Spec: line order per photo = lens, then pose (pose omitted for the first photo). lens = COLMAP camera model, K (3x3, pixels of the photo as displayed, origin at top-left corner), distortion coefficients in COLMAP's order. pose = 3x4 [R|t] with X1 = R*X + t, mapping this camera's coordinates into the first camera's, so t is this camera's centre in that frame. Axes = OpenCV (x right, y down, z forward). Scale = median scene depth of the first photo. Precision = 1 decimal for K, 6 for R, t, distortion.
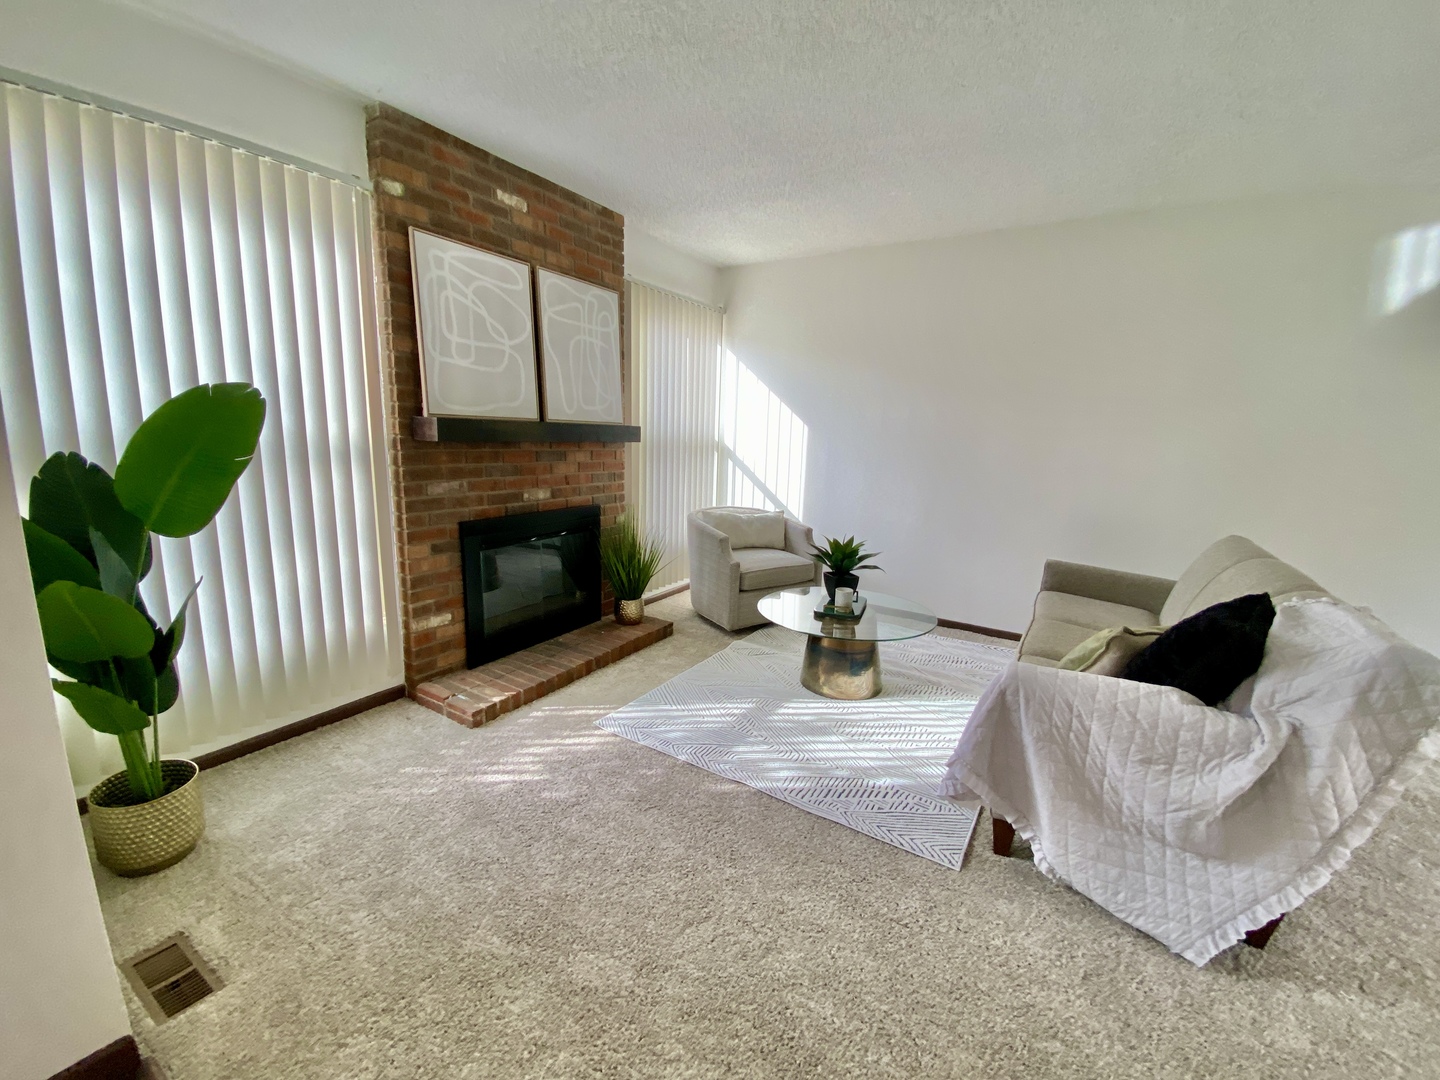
lens RADIAL K [[582.2, 0, 720.0], [0, 582.2, 540.0], [0, 0, 1]] dist [0.031251, -0.026016]
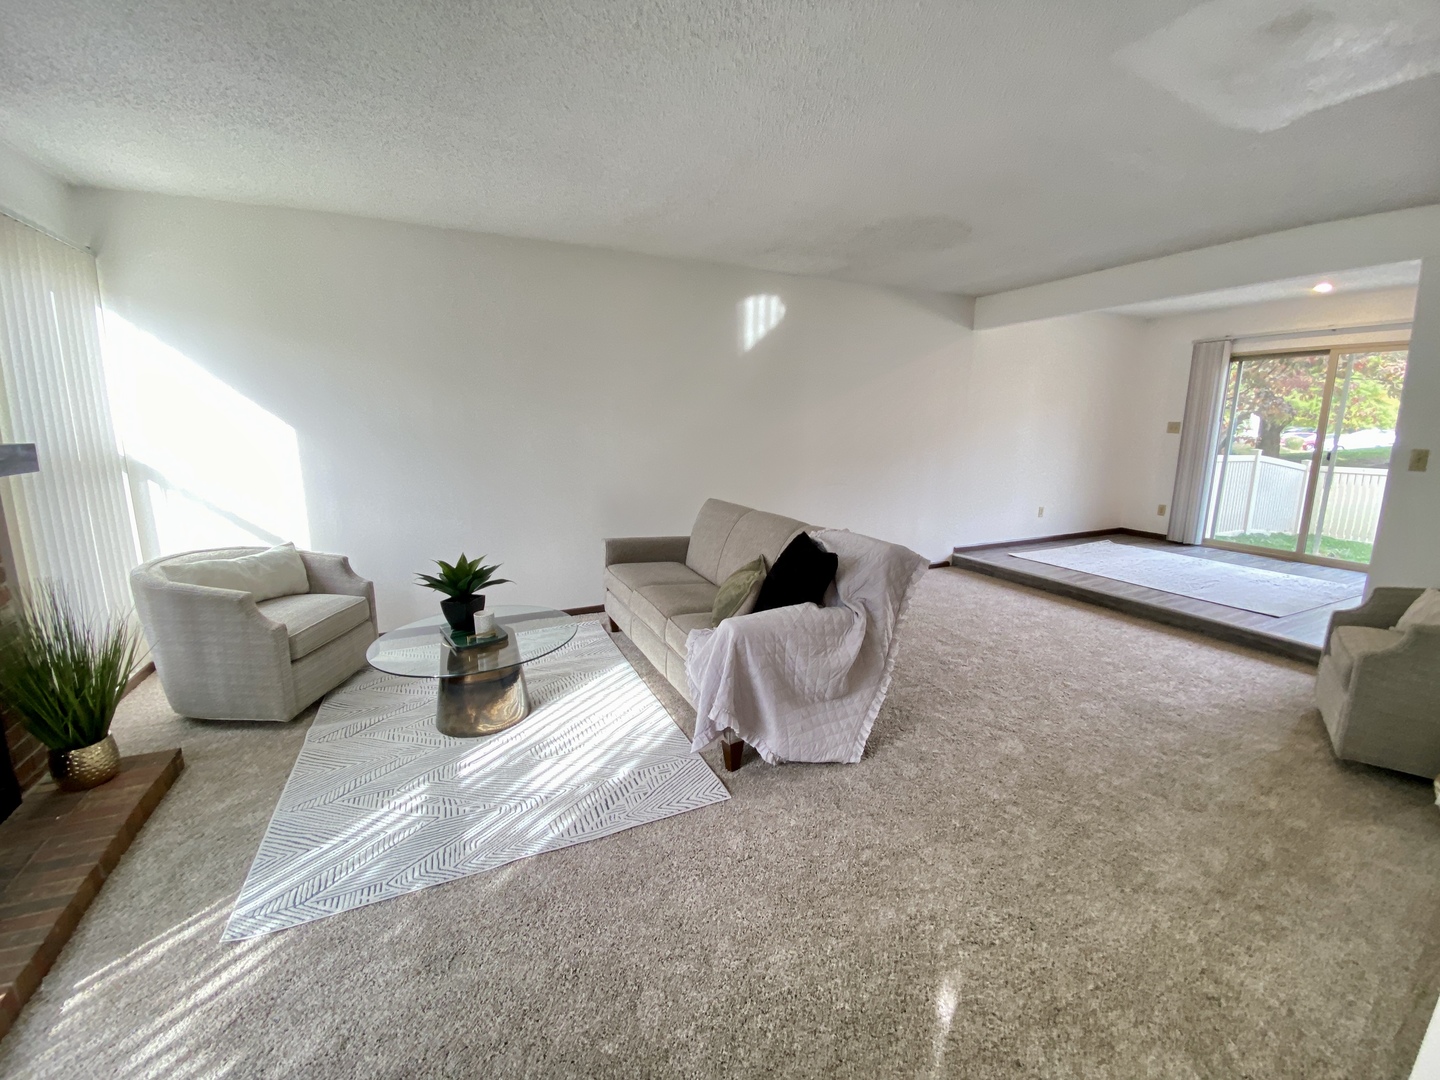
lens RADIAL K [[582.2, 0, 720.0], [0, 582.2, 540.0], [0, 0, 1]] dist [0.031251, -0.026016]
pose [[0.536998, -0.187962, 0.822377, -0.330899], [0.170733, 0.978902, 0.112251, -0.067990], [-0.826126, 0.080129, 0.557760, 0.191068]]
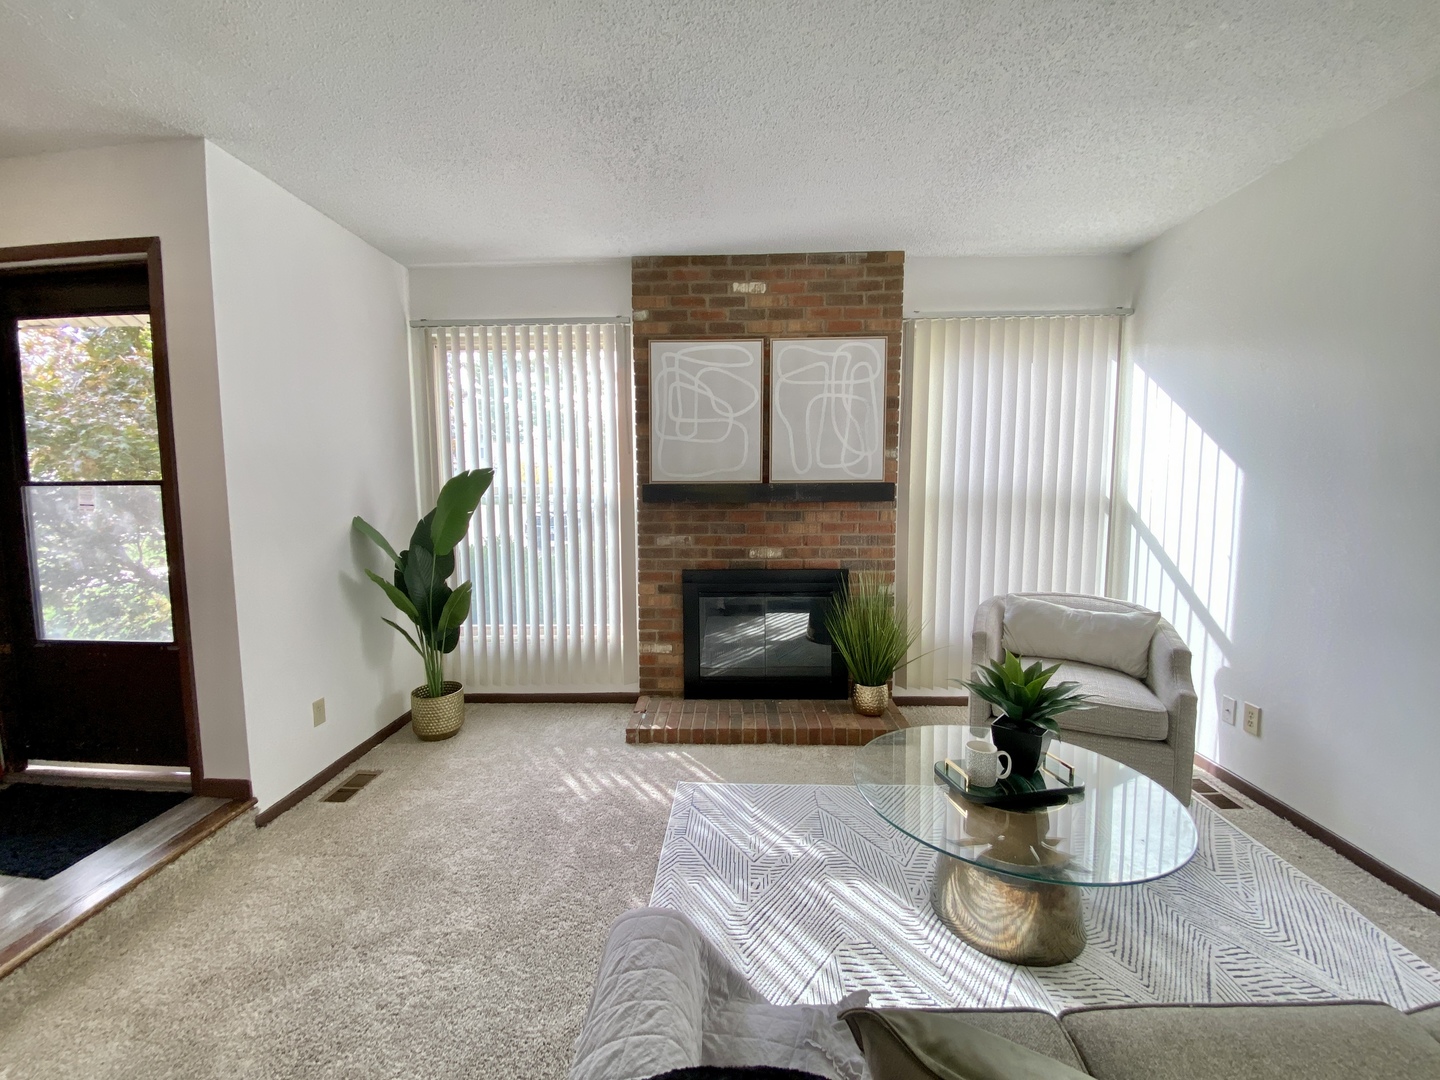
lens RADIAL K [[582.2, 0, 720.0], [0, 582.2, 540.0], [0, 0, 1]] dist [0.031251, -0.026016]
pose [[0.506221, 0.059284, -0.860364, 0.612778], [-0.139070, 0.990189, -0.013597, -0.086884], [0.851117, 0.126534, 0.509499, 0.465441]]
